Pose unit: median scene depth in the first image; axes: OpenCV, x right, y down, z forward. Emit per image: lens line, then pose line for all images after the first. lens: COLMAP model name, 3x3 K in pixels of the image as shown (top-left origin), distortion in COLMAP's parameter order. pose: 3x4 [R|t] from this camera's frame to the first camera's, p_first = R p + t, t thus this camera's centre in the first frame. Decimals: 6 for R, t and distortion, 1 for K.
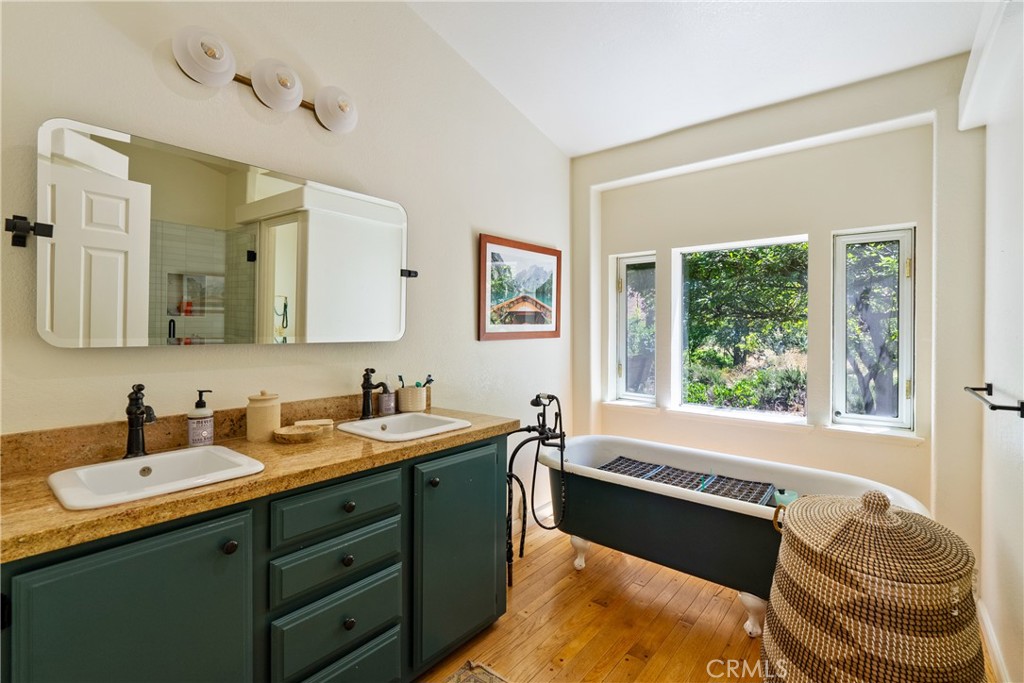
lens RADIAL K [[463.5, 0, 512.6], [0, 463.5, 333.5], [0, 0, 1]] dist [-0.007746, 0.002351]
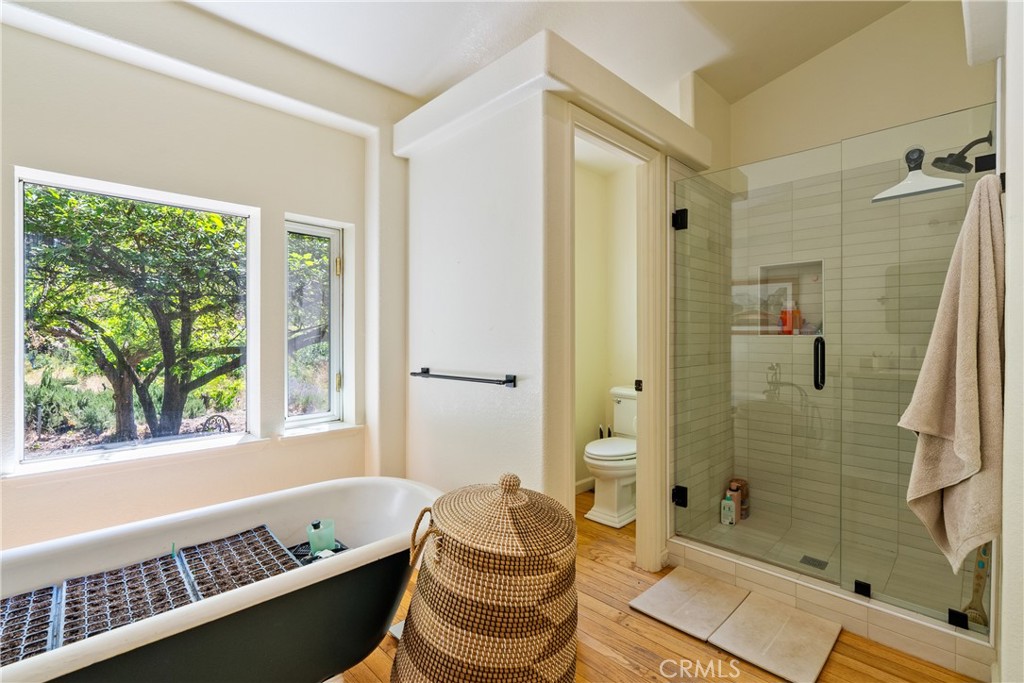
lens RADIAL K [[463.5, 0, 512.9], [0, 463.5, 336.2], [0, 0, 1]] dist [-0.007746, 0.002351]
pose [[0.109592, -0.009017, 0.993936, -0.144364], [0.010130, 0.999917, 0.007954, 0.012098], [-0.993925, 0.009197, 0.109675, 0.496766]]
